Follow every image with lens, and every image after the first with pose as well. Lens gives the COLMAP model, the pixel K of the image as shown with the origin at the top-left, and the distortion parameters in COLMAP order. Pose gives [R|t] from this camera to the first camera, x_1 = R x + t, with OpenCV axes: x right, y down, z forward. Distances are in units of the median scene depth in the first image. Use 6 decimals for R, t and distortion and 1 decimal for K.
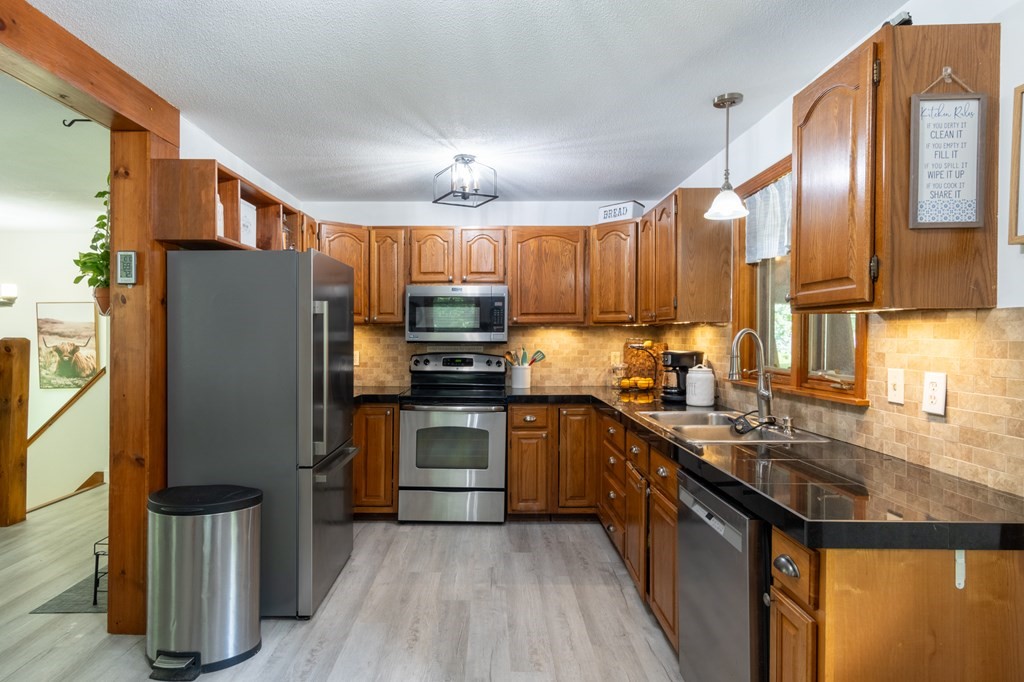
lens RADIAL K [[552.4, 0, 513.6], [0, 552.4, 341.1], [0, 0, 1]] dist [-0.000365, 0.004930]
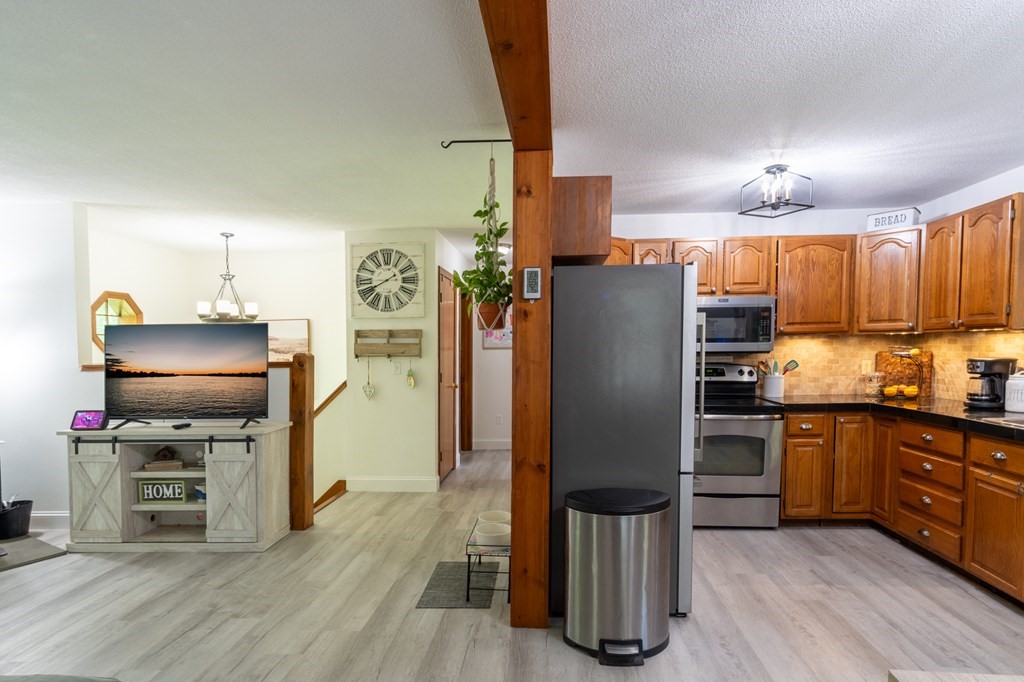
lens RADIAL K [[552.4, 0, 500.0], [0, 552.4, 376.2], [0, 0, 1]] dist [-0.000365, 0.004930]
pose [[0.999085, -0.010803, -0.041383, -0.488524], [0.012453, 0.999129, 0.039824, 0.000075], [0.040917, -0.040302, 0.998349, -0.034224]]
